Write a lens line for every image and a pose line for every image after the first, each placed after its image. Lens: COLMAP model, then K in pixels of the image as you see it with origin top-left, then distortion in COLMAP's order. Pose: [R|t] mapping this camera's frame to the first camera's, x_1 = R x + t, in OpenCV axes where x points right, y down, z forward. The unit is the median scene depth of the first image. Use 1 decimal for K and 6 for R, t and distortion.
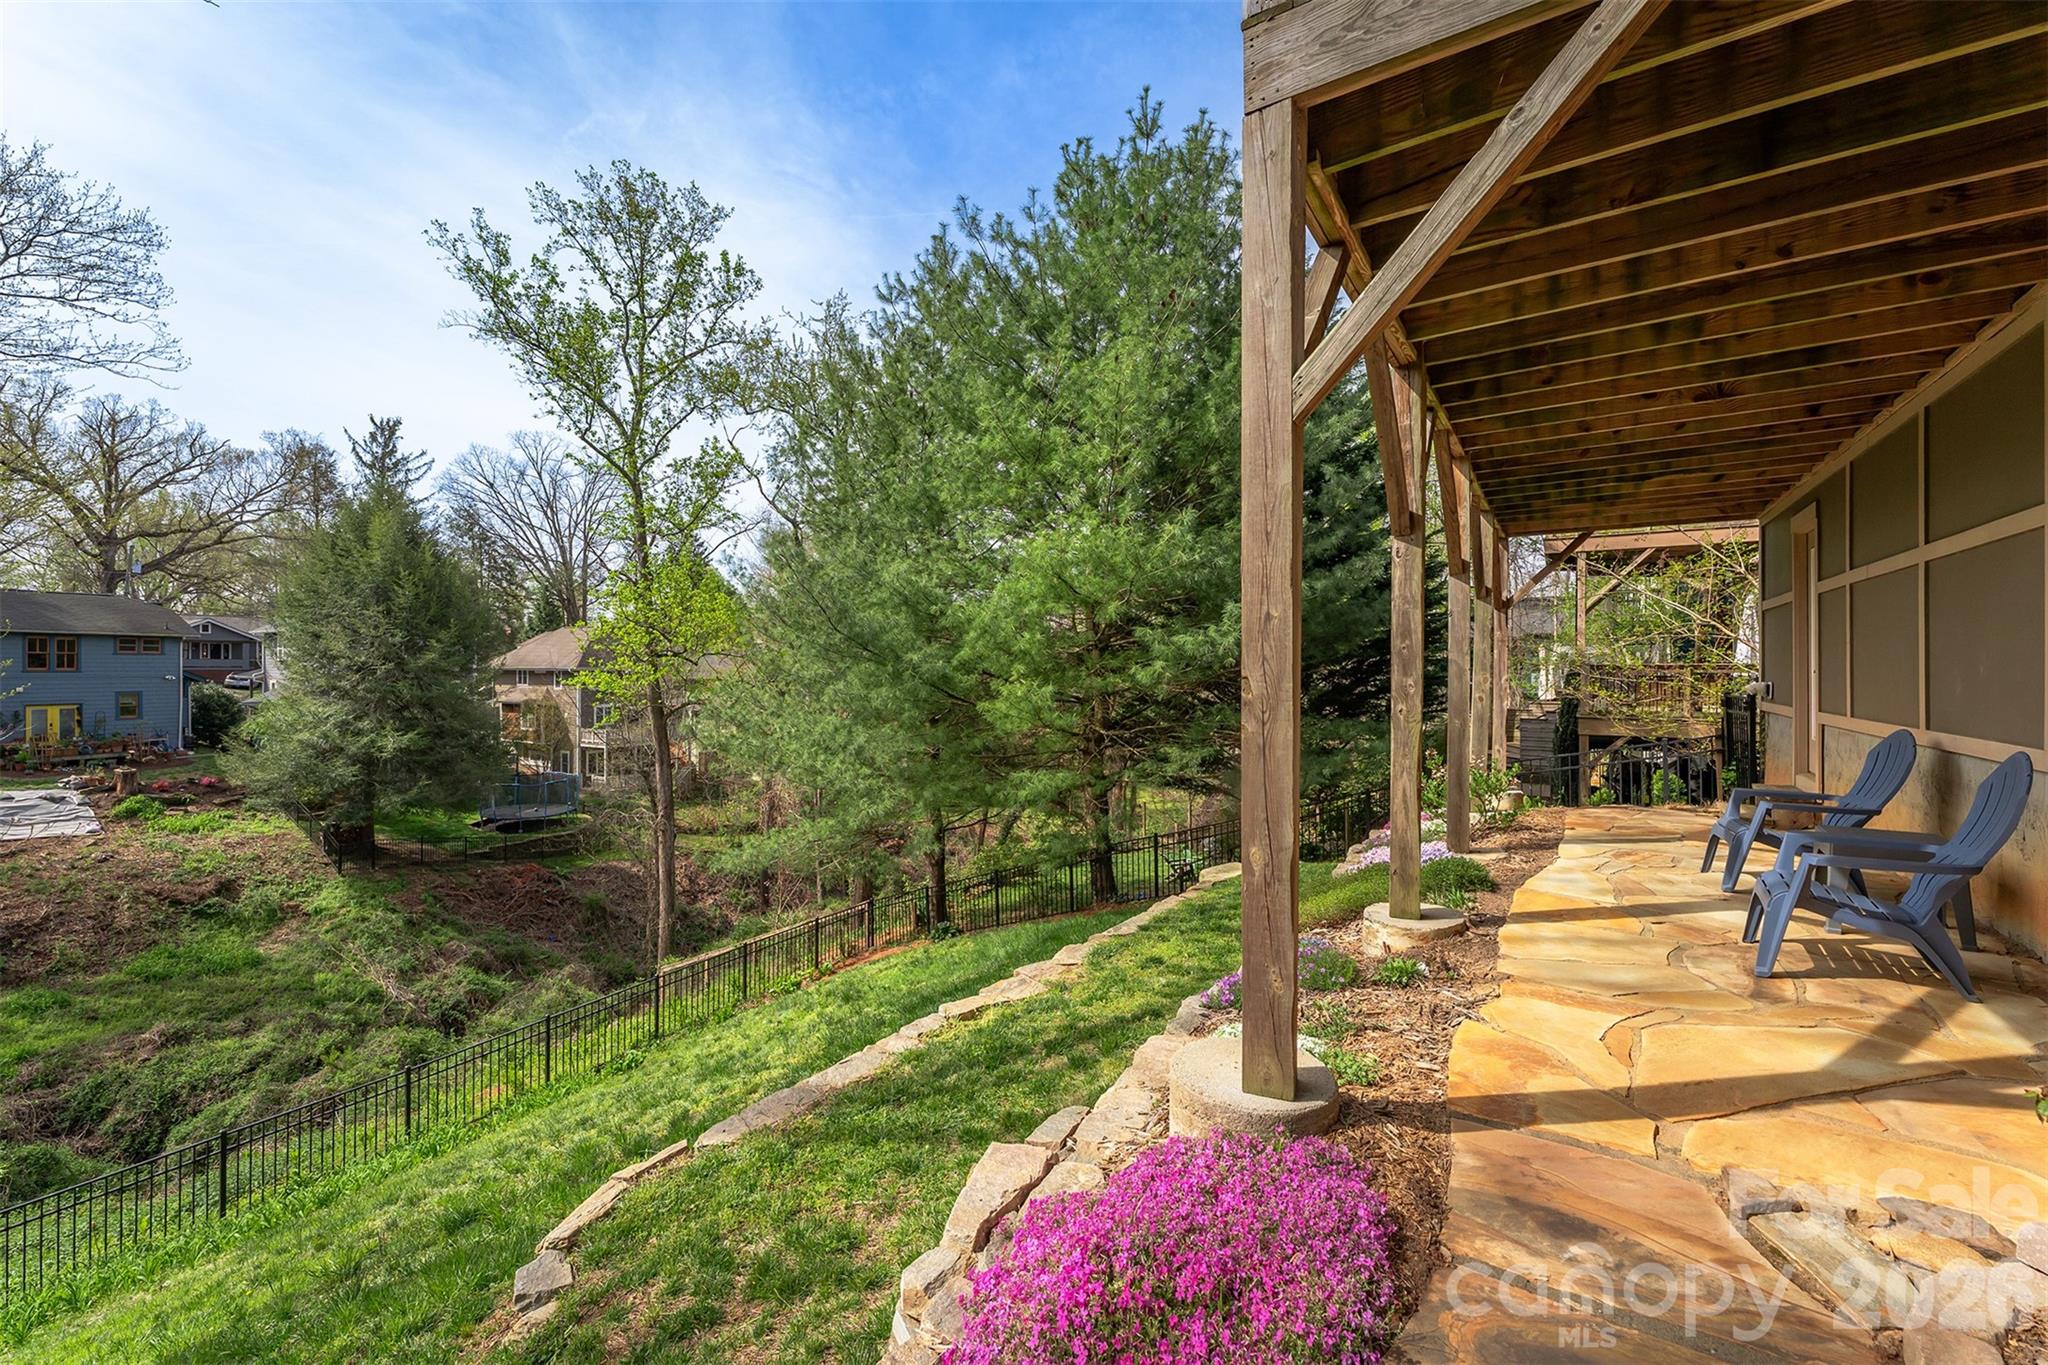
lens RADIAL K [[821.4, 0, 1045.4], [0, 821.4, 681.9], [0, 0, 1]] dist [-0.002270, -0.002262]
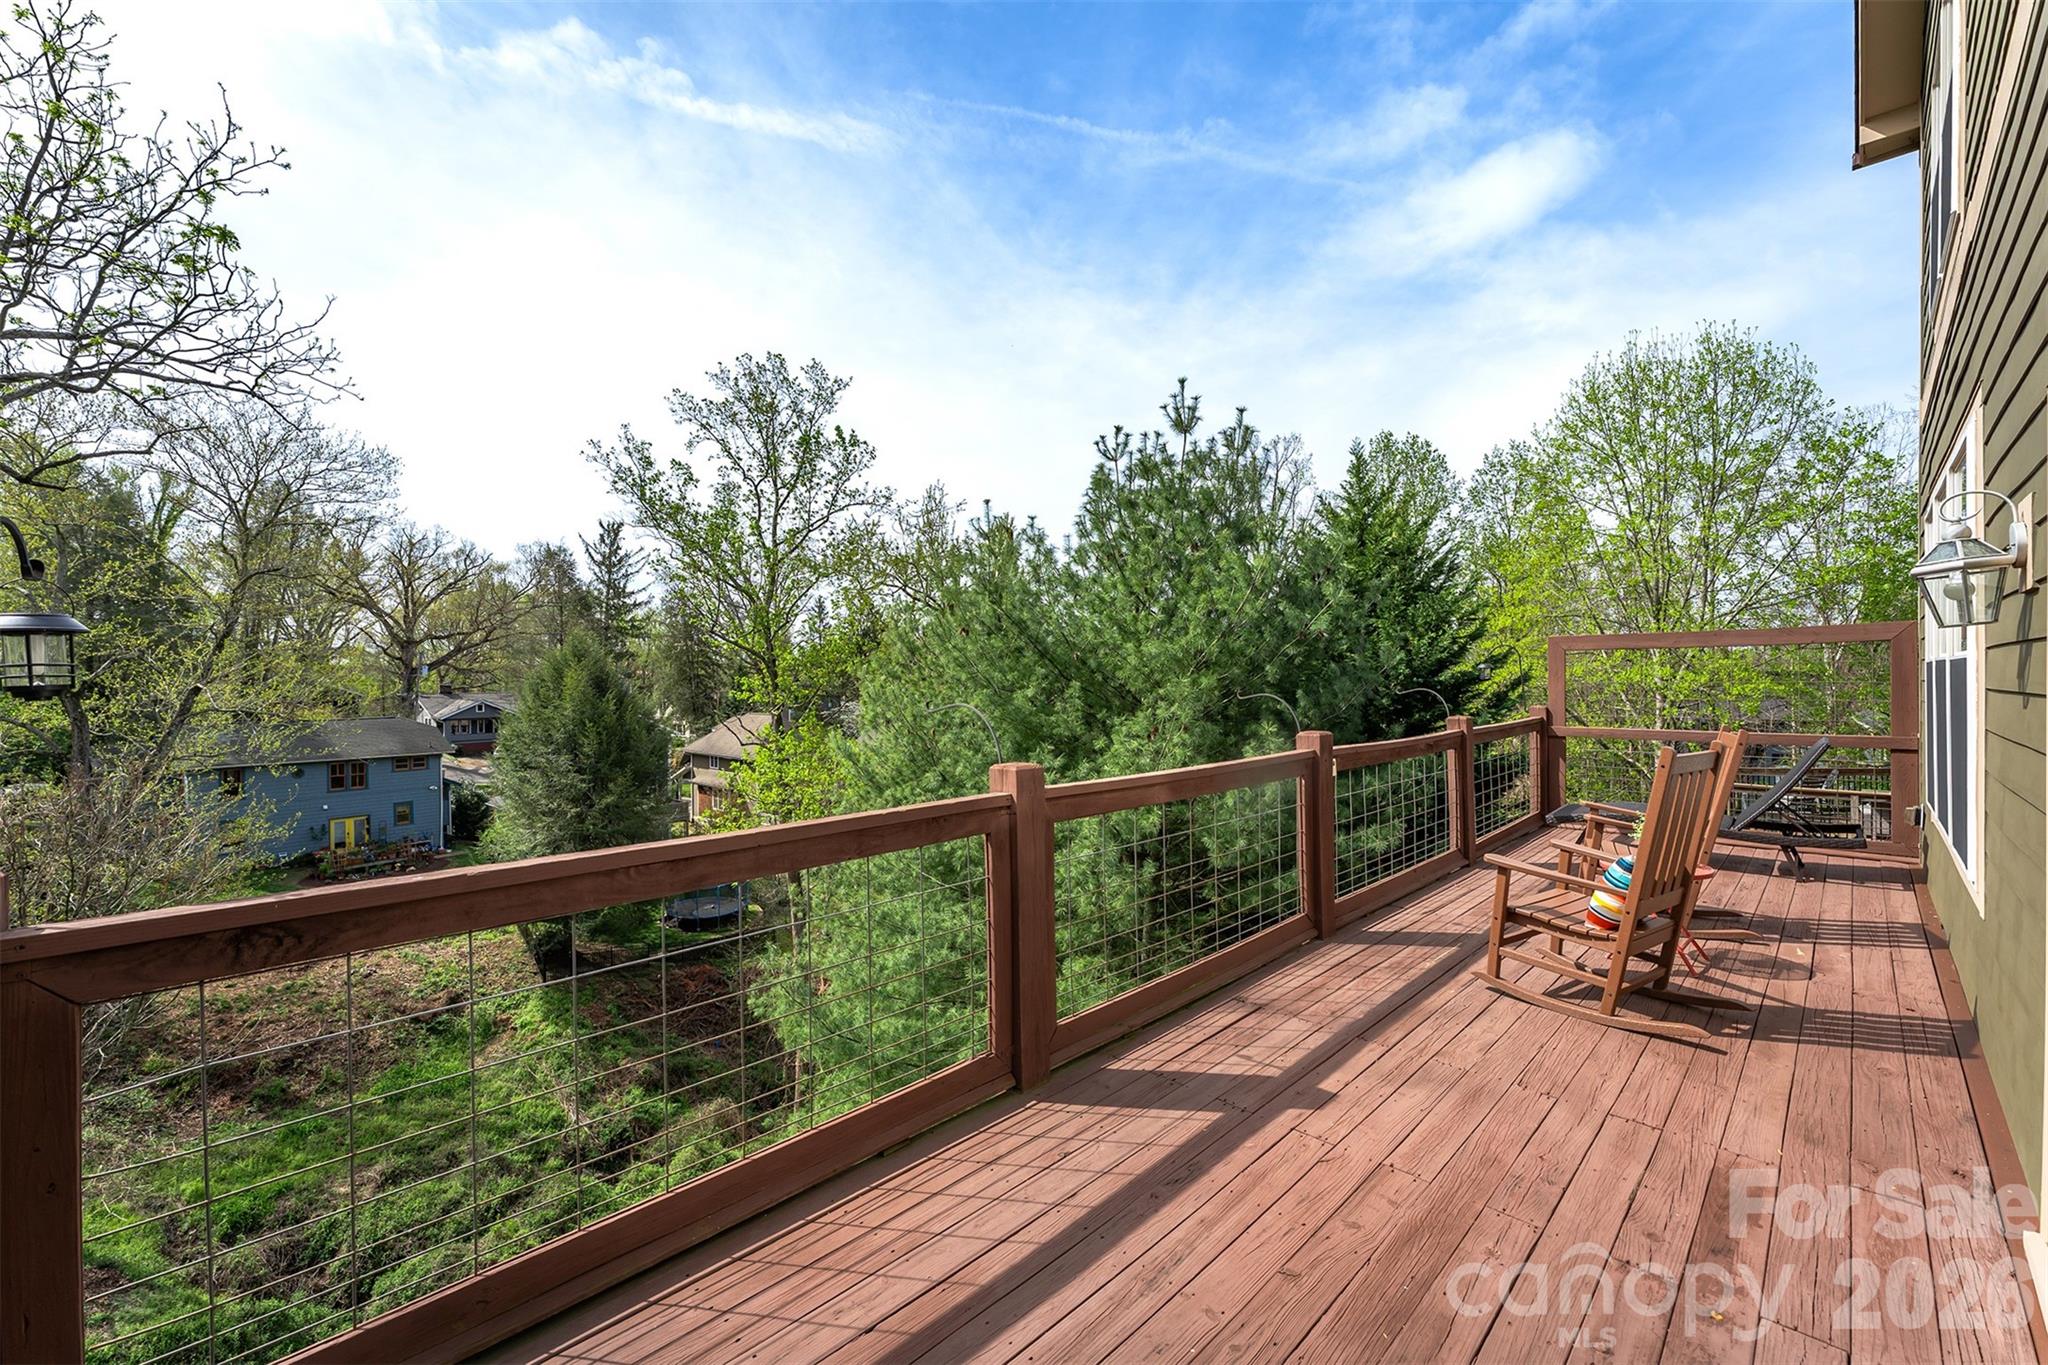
lens RADIAL K [[821.4, 0, 1052.7], [0, 821.4, 674.0], [0, 0, 1]] dist [-0.002270, -0.002262]
pose [[0.975050, -0.009850, -0.221769, 0.090077], [0.008939, 0.999947, -0.005112, -0.198924], [0.221807, 0.003002, 0.975086, 0.048957]]
